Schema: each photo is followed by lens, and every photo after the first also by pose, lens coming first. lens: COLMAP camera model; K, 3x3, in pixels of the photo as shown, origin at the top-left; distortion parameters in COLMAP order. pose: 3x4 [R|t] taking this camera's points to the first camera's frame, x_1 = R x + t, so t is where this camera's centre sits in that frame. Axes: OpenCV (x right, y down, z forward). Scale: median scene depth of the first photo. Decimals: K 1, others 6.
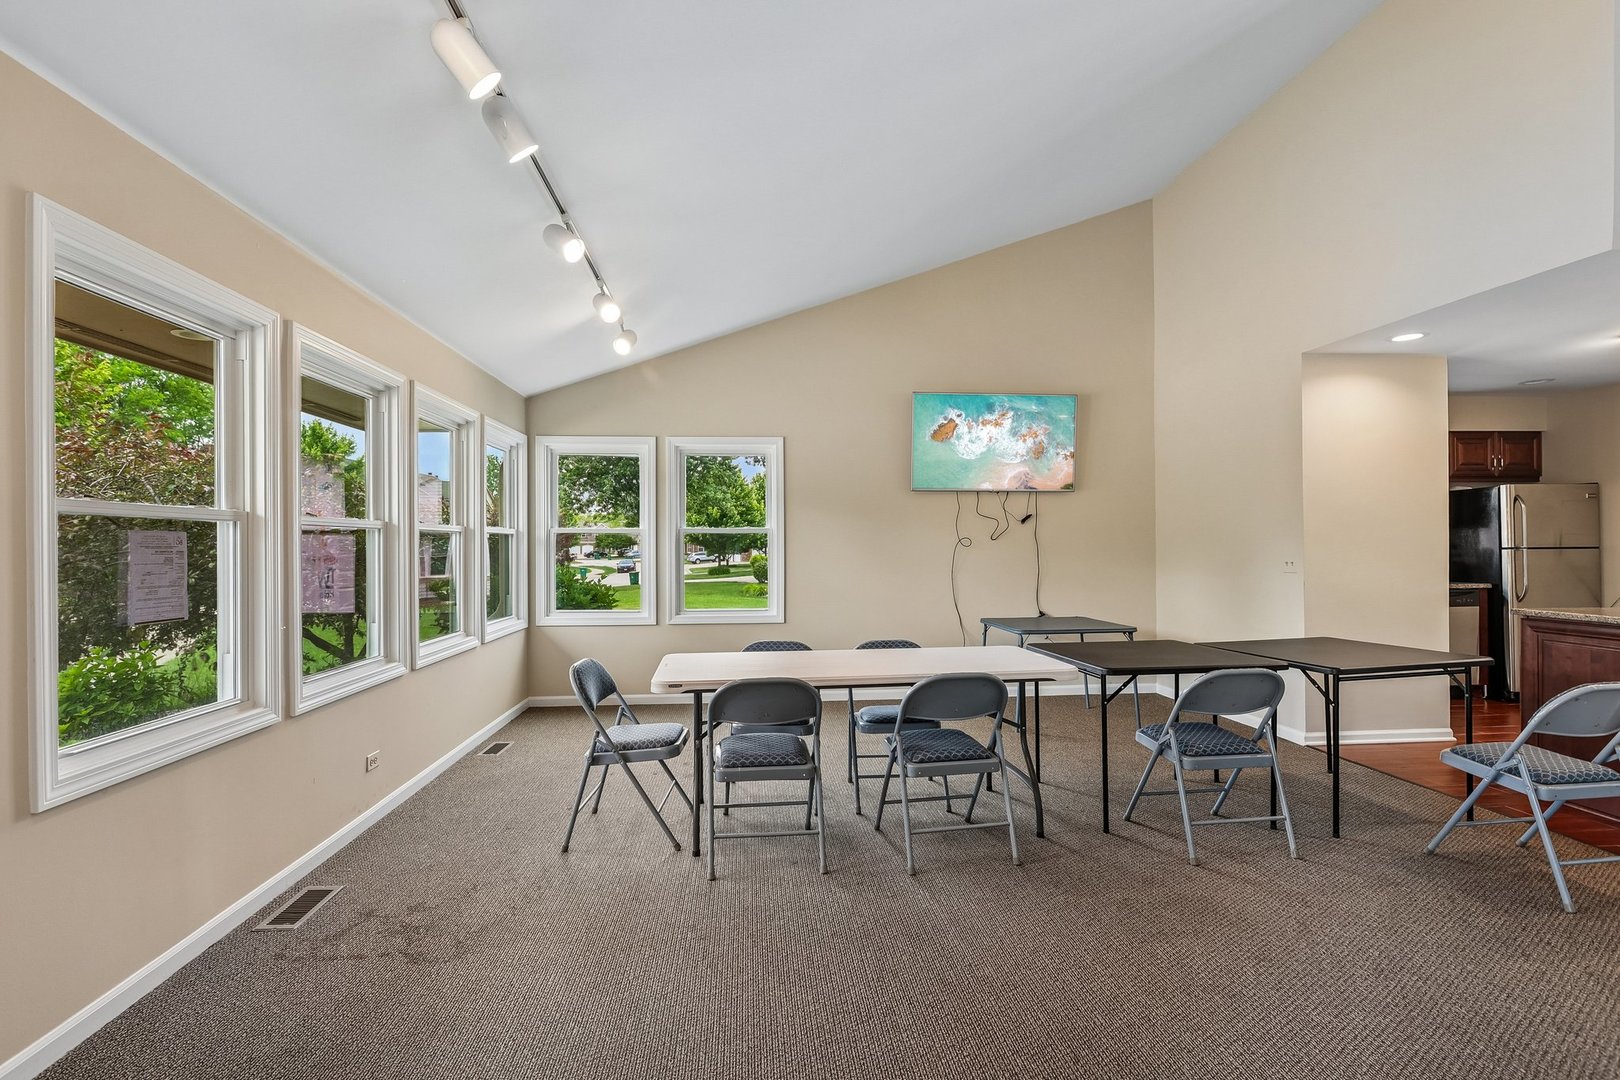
lens RADIAL K [[742.8, 0, 810.3], [0, 742.8, 546.2], [0, 0, 1]] dist [0.000360, -0.000170]
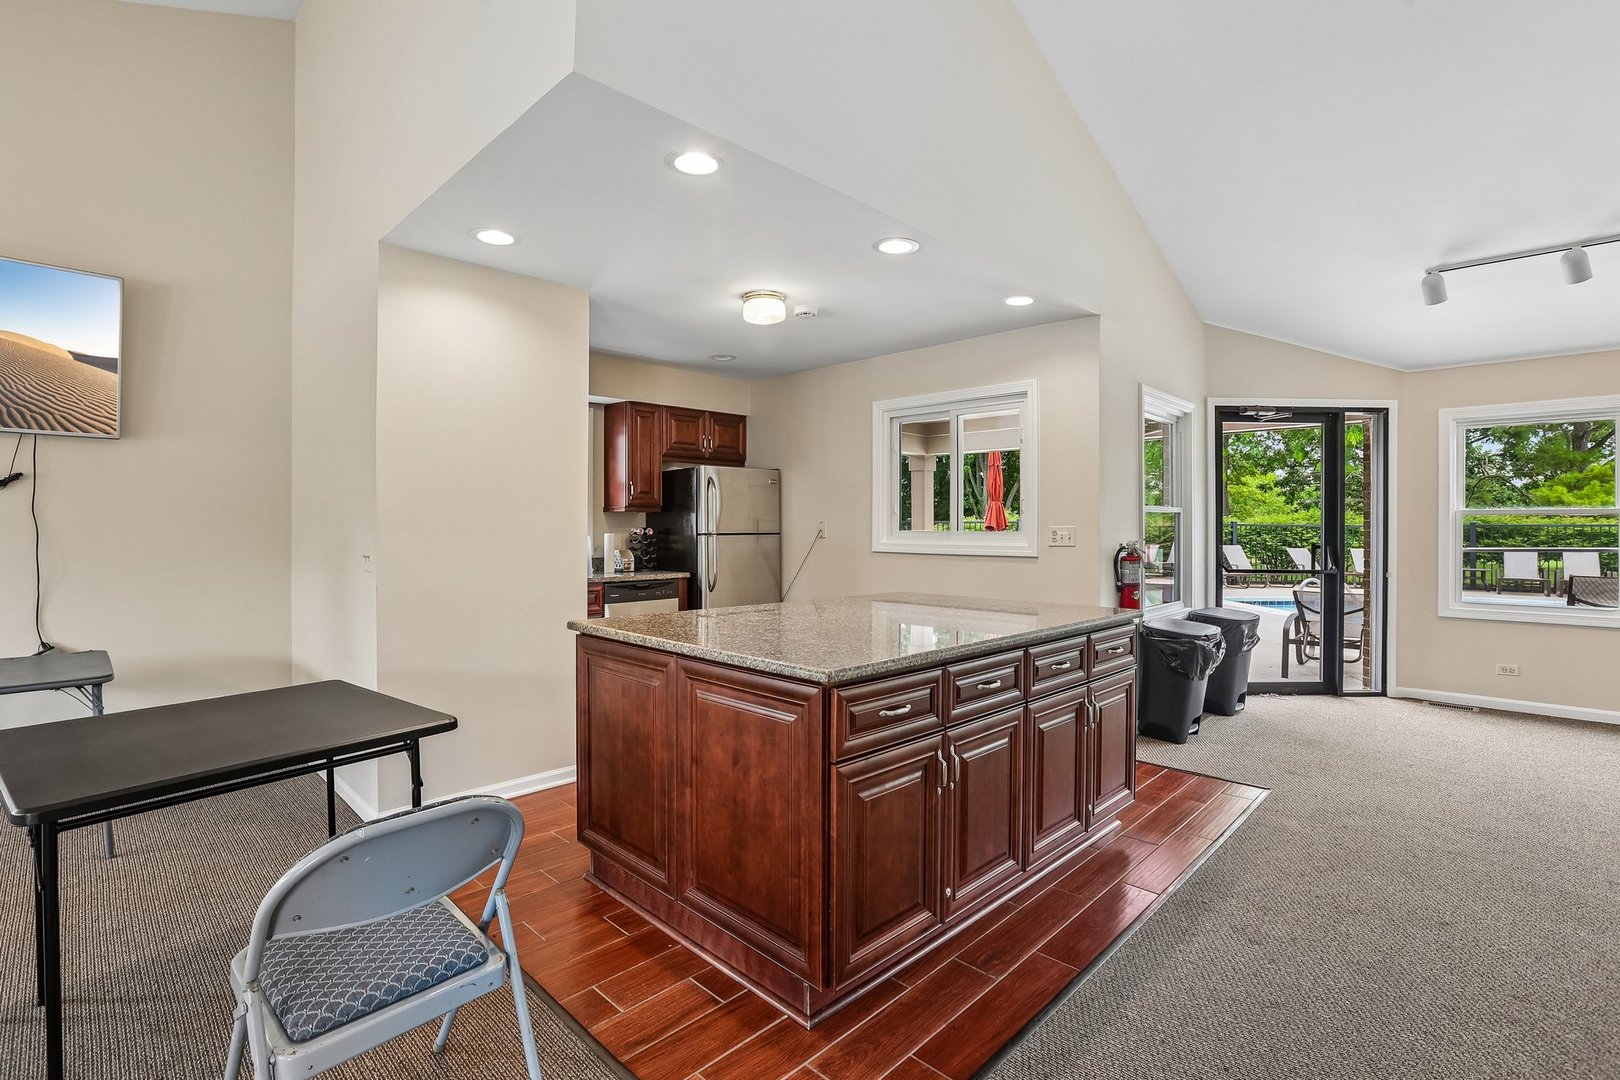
lens RADIAL K [[749.6, 0, 808.8], [0, 749.6, 525.8], [0, 0, 1]] dist [0.001749, 0.000261]
pose [[0.763983, 0.007834, 0.645189, 0.413514], [-0.005747, 0.999969, -0.005336, -0.003424], [-0.645210, 0.000369, 0.764005, 0.187244]]
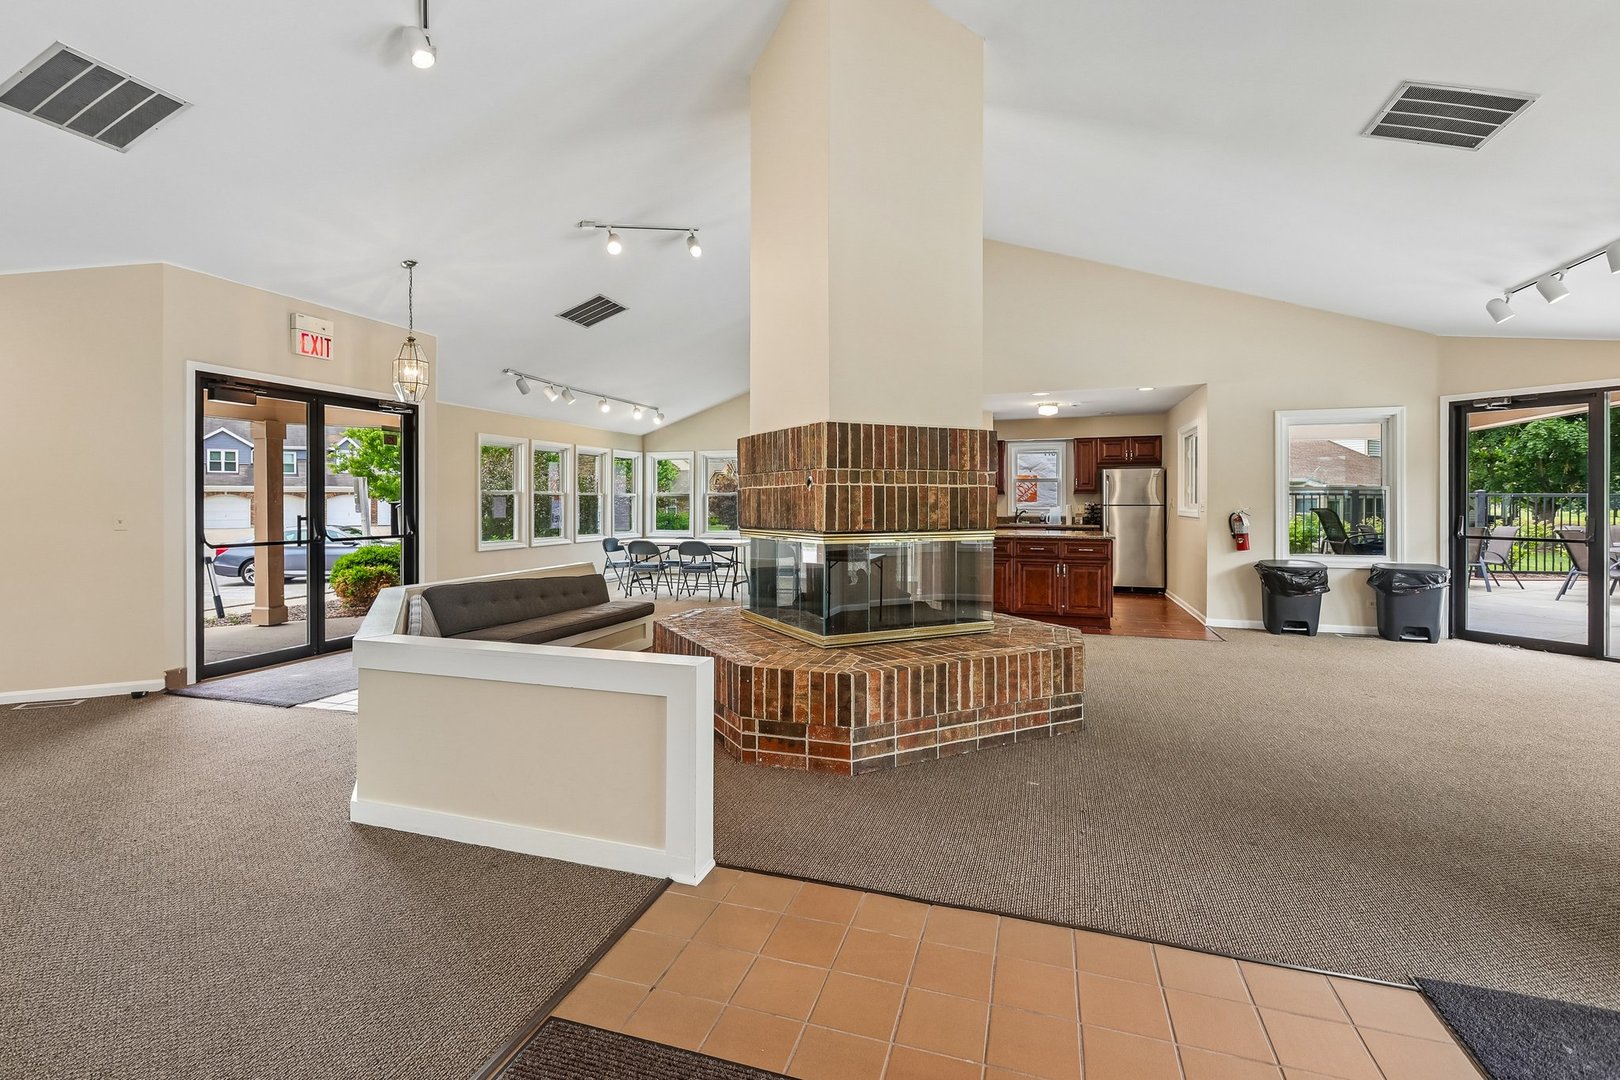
lens RADIAL K [[743.1, 0, 788.5], [0, 743.1, 502.0], [0, 0, 1]] dist [-0.002034, -0.000516]
pose [[0.911517, 0.006090, -0.411216, 0.963942], [-0.006481, 0.999979, 0.000443, -0.001346], [0.411210, 0.002261, 0.911538, -0.891738]]
